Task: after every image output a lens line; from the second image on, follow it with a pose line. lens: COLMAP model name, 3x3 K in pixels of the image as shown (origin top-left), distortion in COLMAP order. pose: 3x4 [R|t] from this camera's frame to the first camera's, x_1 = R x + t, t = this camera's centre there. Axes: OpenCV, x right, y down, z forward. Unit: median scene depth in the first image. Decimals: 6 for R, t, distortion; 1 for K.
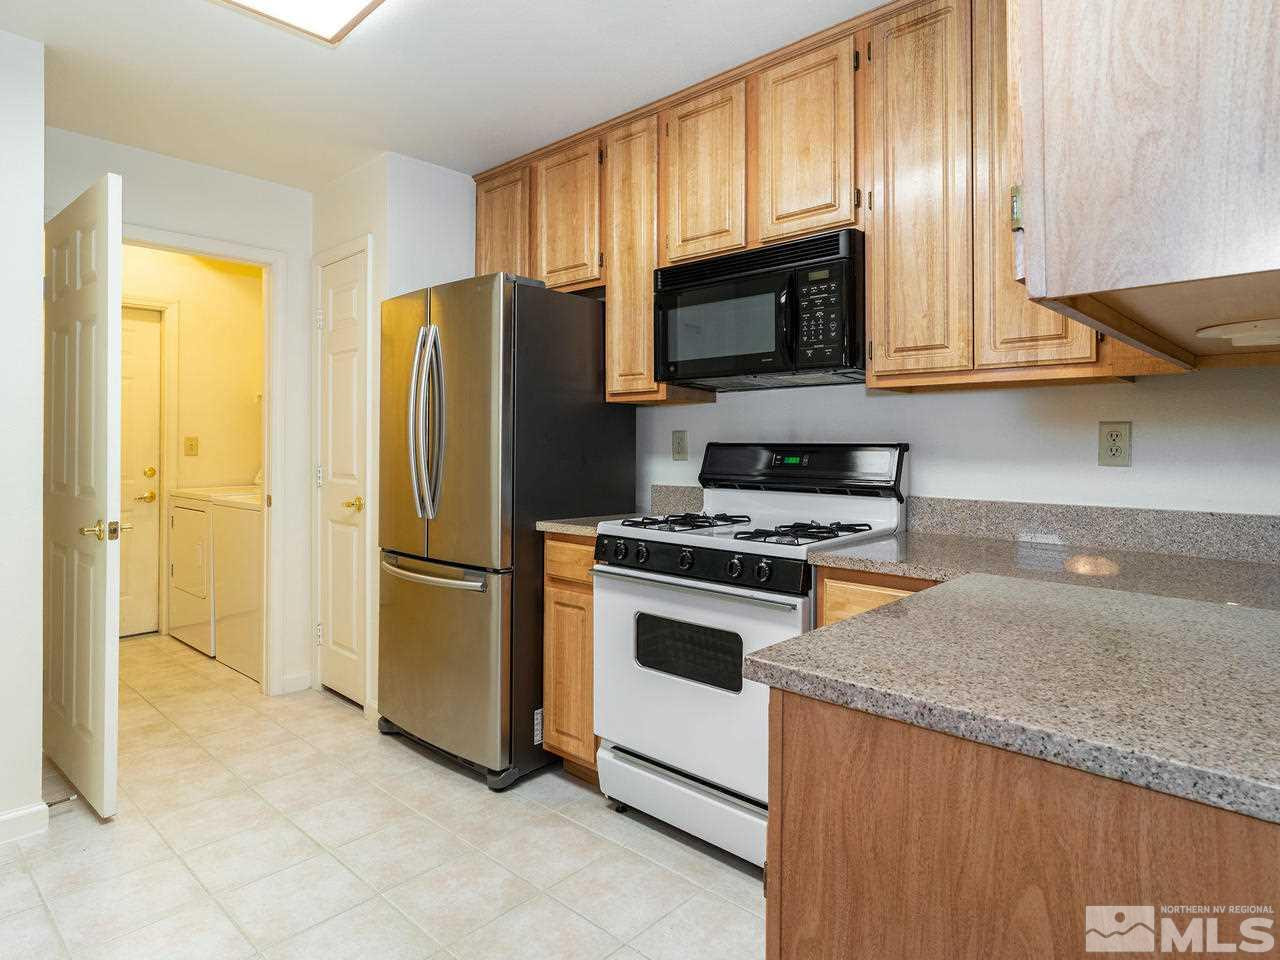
lens RADIAL K [[740.5, 0, 640.1], [0, 740.5, 473.6], [0, 0, 1]] dist [-0.000985, 0.003883]
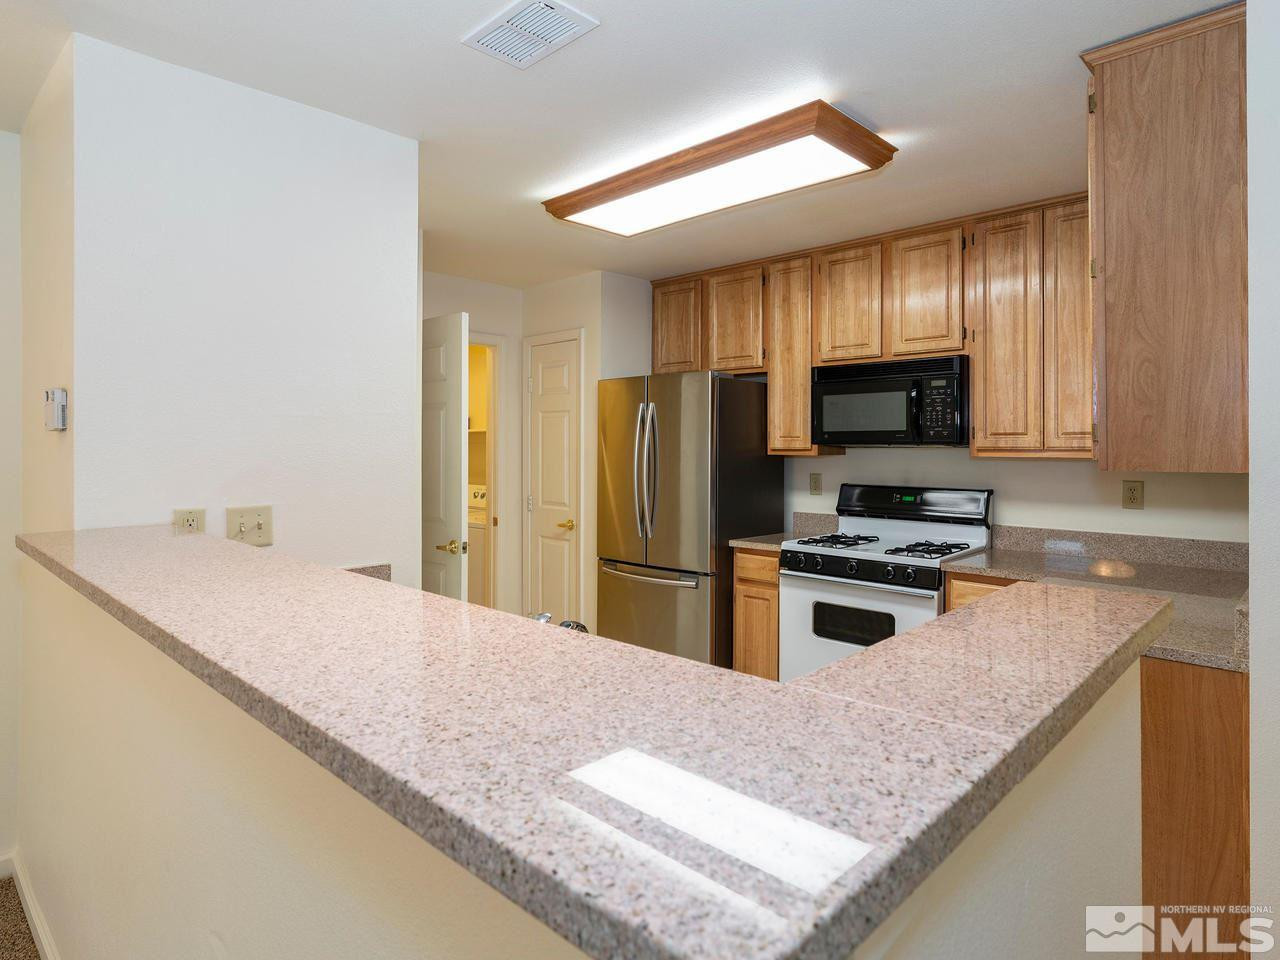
lens RADIAL K [[740.5, 0, 636.3], [0, 740.5, 481.1], [0, 0, 1]] dist [-0.000985, 0.003883]
pose [[0.999832, -0.001710, -0.018265, -0.304985], [0.001864, 0.999963, 0.008386, -0.065833], [0.018250, -0.008418, 0.999798, -0.469618]]
